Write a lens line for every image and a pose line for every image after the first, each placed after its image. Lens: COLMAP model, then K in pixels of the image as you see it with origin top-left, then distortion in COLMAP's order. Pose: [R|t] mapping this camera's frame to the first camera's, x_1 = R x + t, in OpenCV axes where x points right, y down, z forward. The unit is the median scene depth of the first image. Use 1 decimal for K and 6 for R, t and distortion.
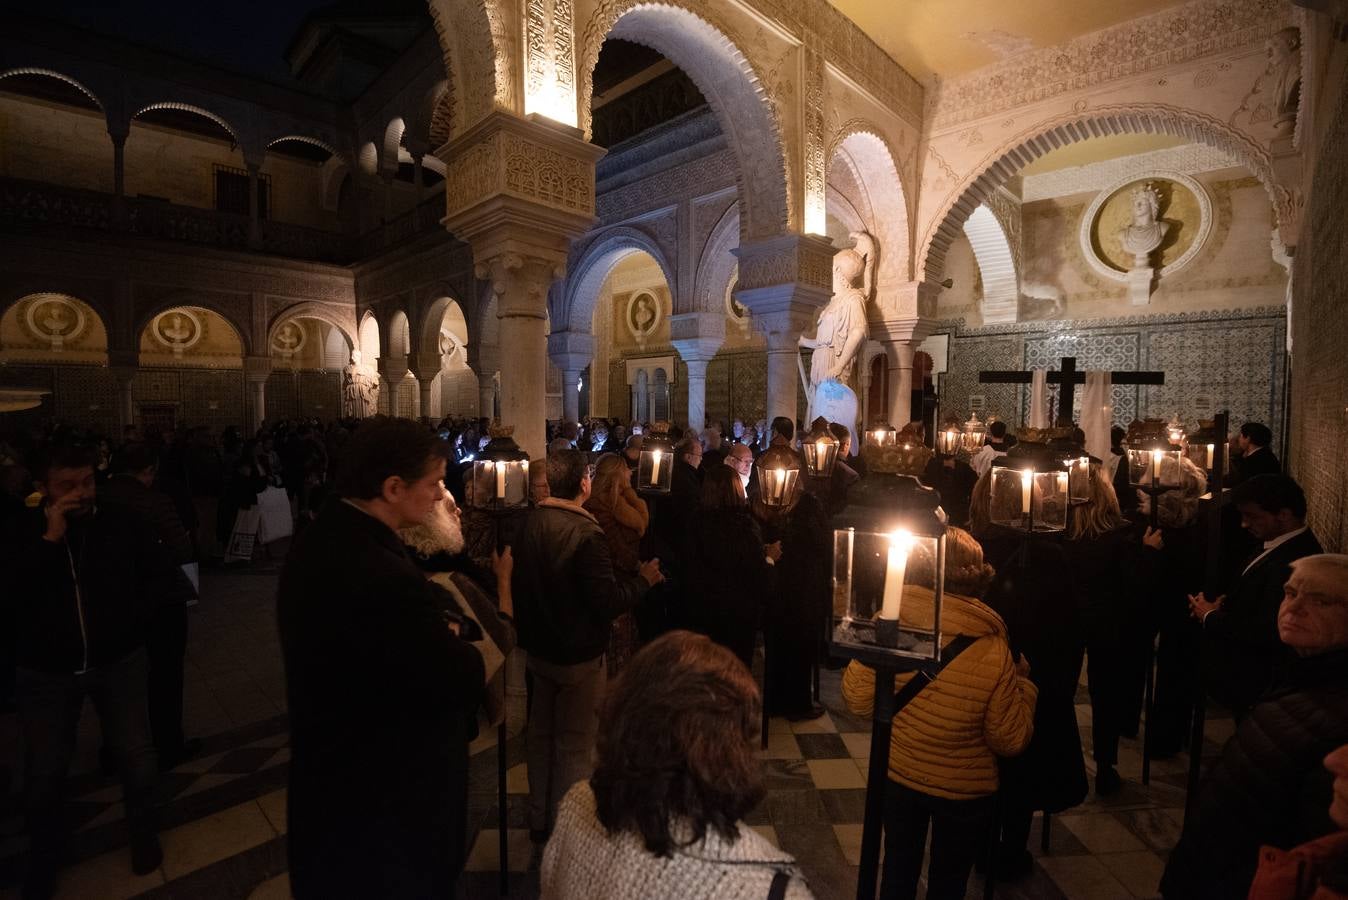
lens RADIAL K [[608.6, 0, 674.0], [0, 608.6, 450.0], [0, 0, 1]] dist [-0.042374, -0.000281]
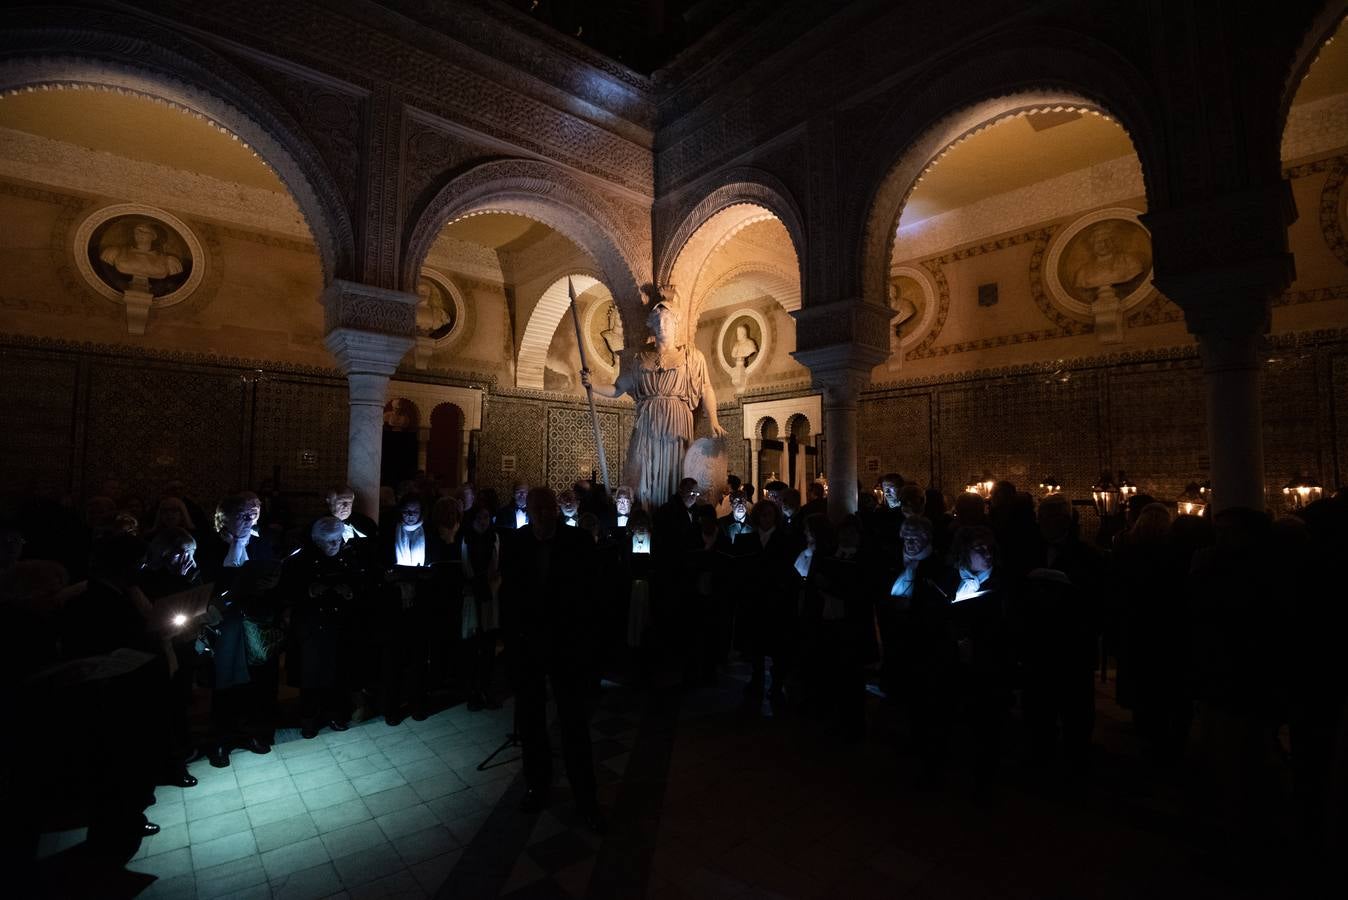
lens RADIAL K [[609.9, 0, 676.0], [0, 609.9, 448.2], [0, 0, 1]] dist [-0.010123, -0.022166]
pose [[0.091743, 0.052883, 0.994378, -0.560286], [0.061055, 0.996411, -0.058624, -0.035122], [-0.993909, 0.066090, 0.088185, 0.778959]]
